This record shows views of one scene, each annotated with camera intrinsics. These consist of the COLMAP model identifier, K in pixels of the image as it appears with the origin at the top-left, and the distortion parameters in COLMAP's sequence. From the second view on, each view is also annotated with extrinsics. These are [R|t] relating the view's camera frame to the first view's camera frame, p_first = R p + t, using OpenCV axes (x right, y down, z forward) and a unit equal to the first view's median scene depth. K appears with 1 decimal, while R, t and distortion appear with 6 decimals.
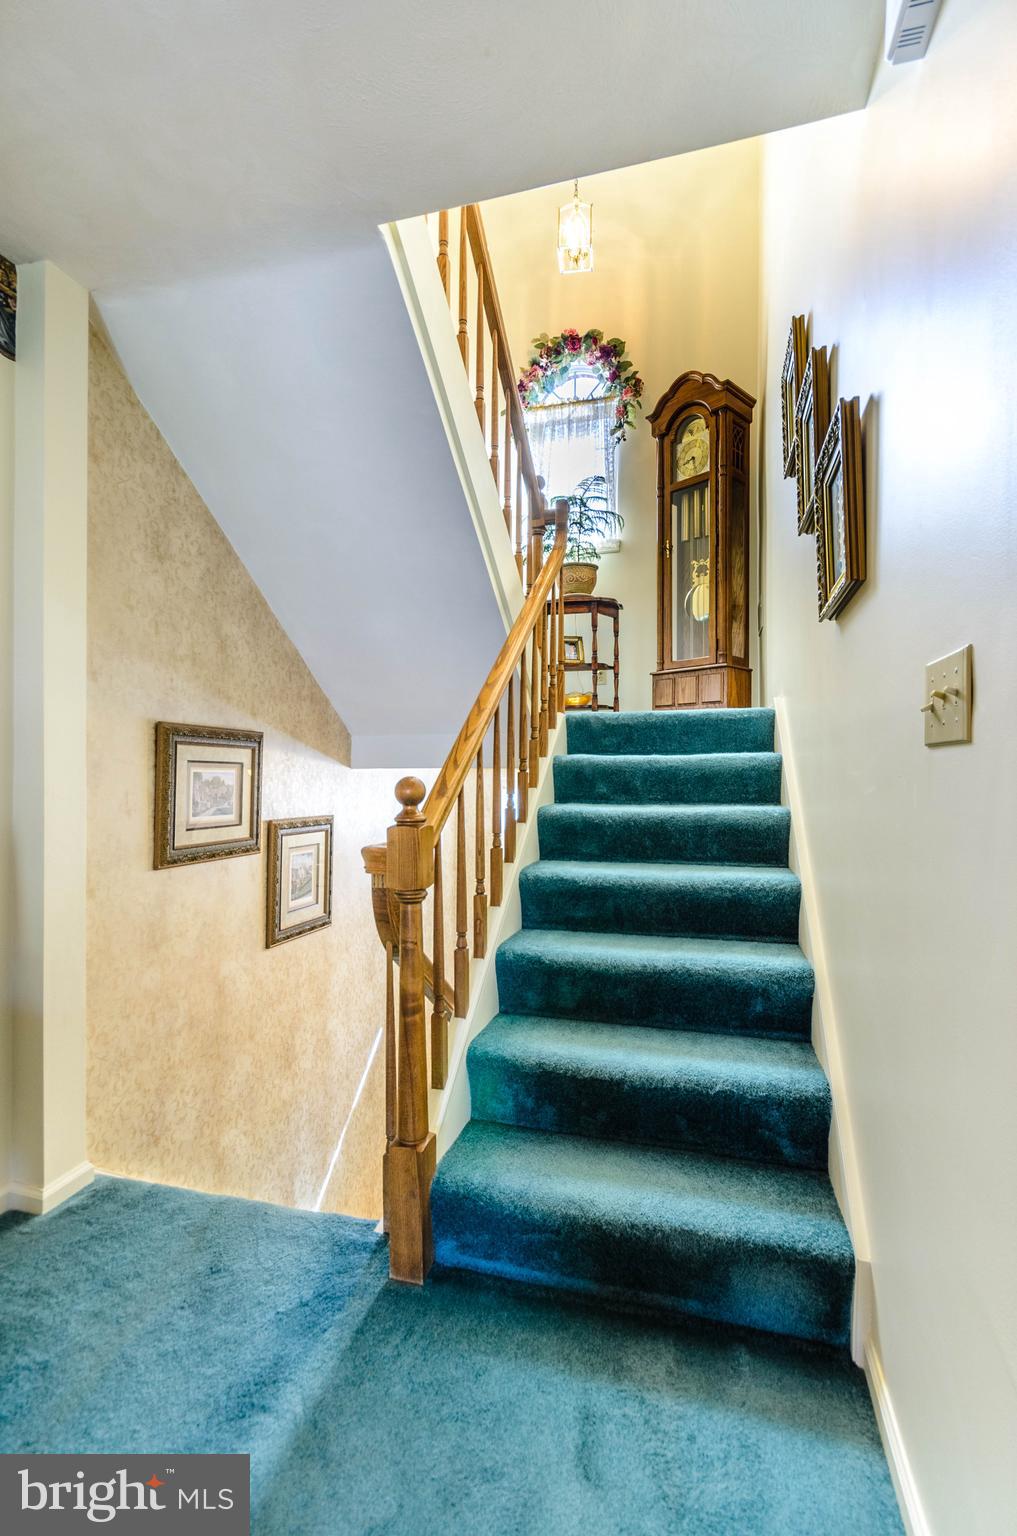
lens RADIAL K [[672.2, 0, 512.2], [0, 672.2, 764.4], [0, 0, 1]] dist [0.008630, -0.003883]
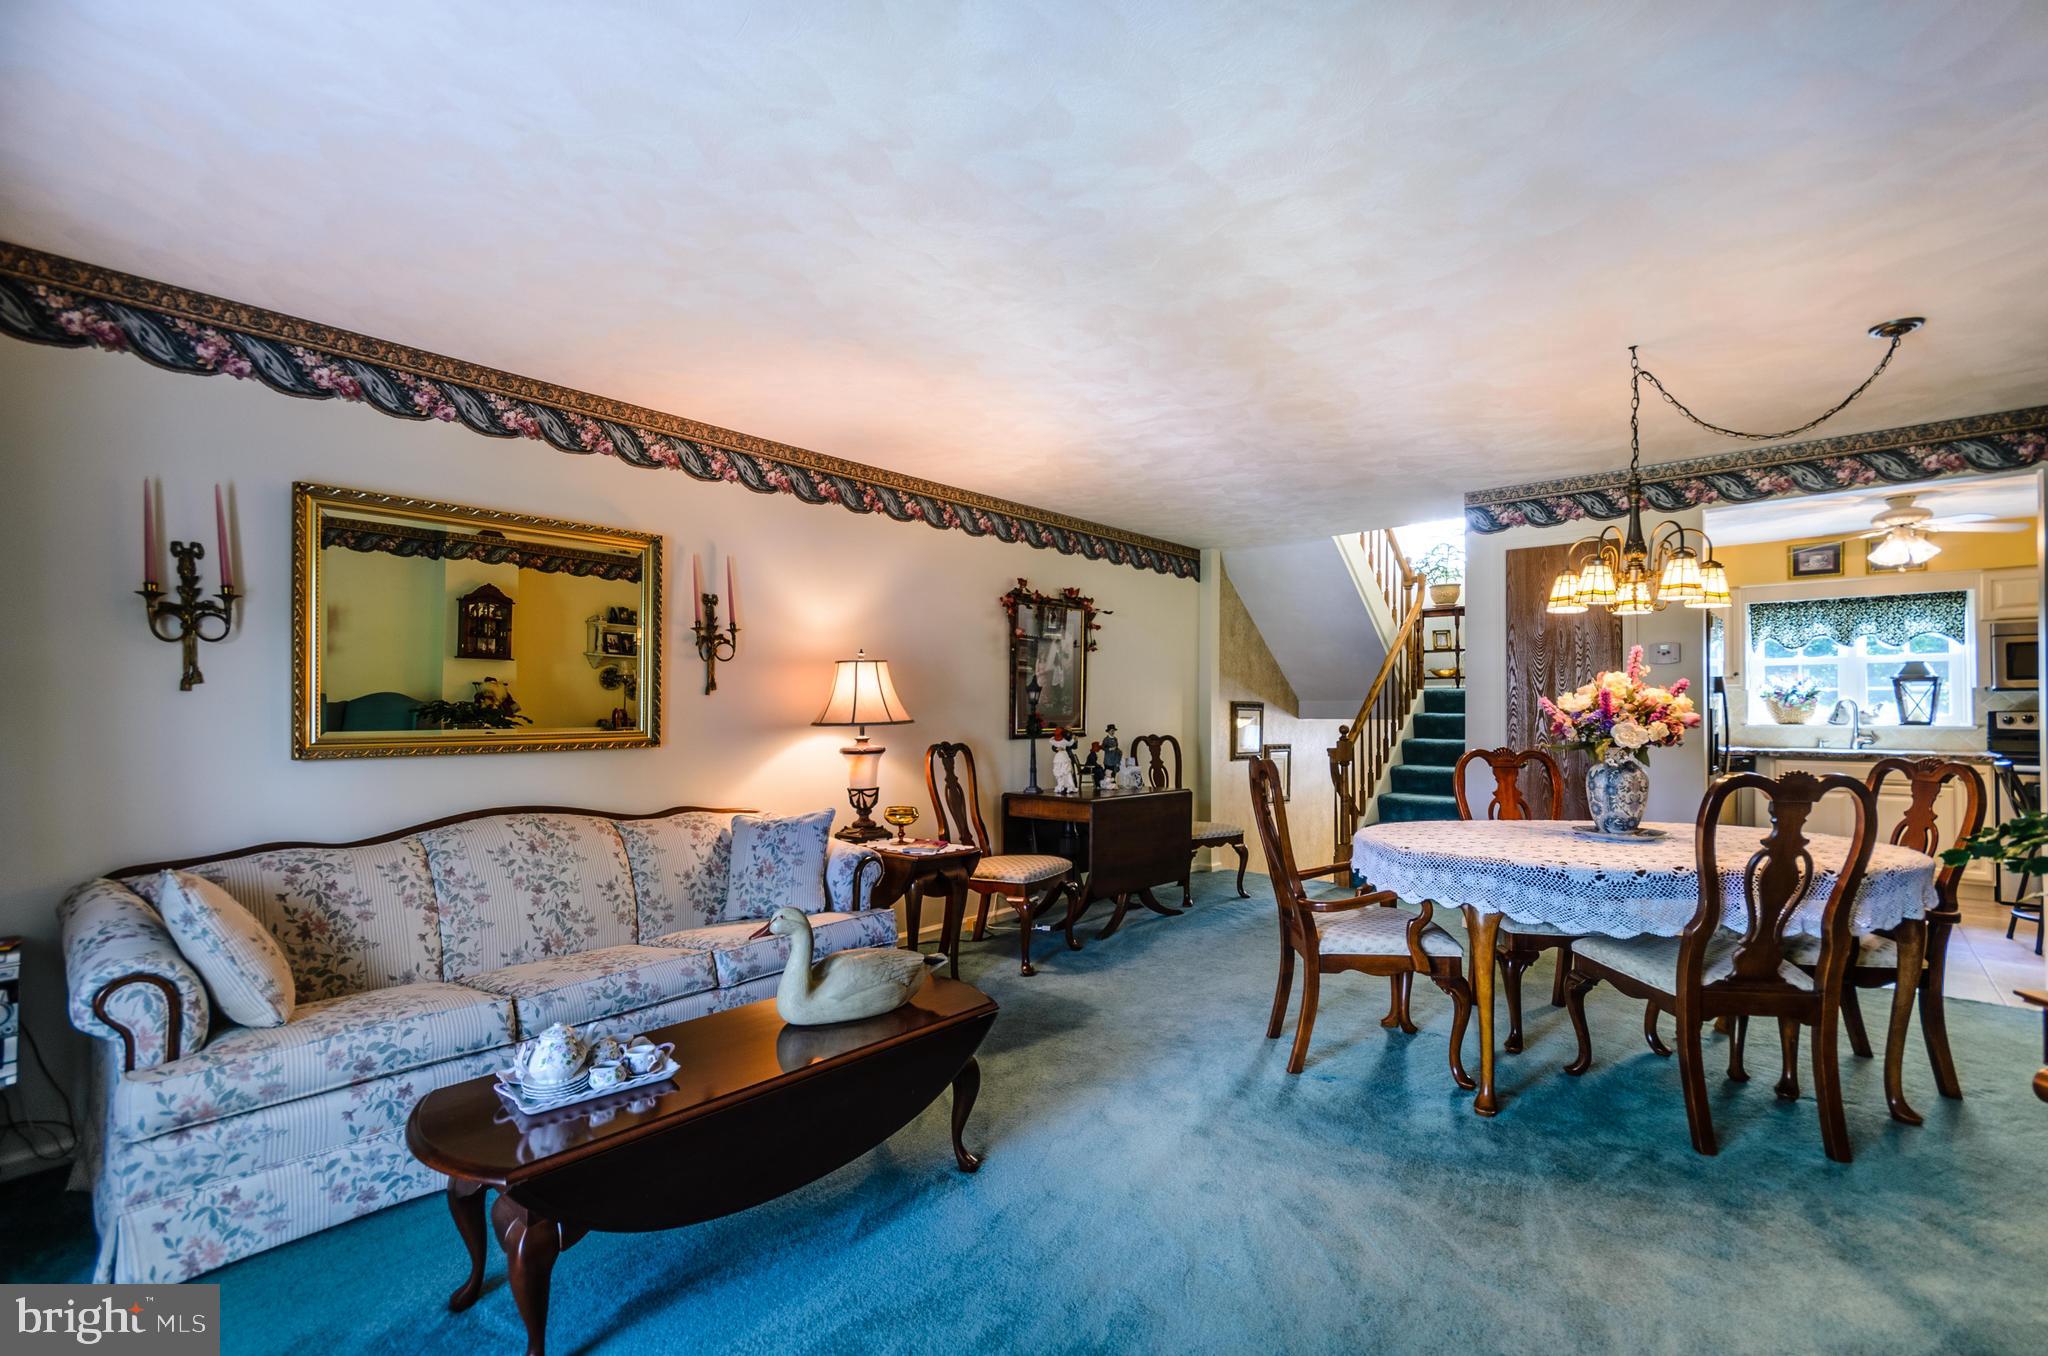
lens RADIAL K [[896.3, 0, 1025.8], [0, 896.3, 699.3], [0, 0, 1]] dist [0.008630, -0.003883]
pose [[0.906993, -0.006237, -0.421100, 0.154160], [0.002287, 0.999949, -0.009885, -0.033872], [0.421140, 0.008002, 0.906960, -2.023801]]
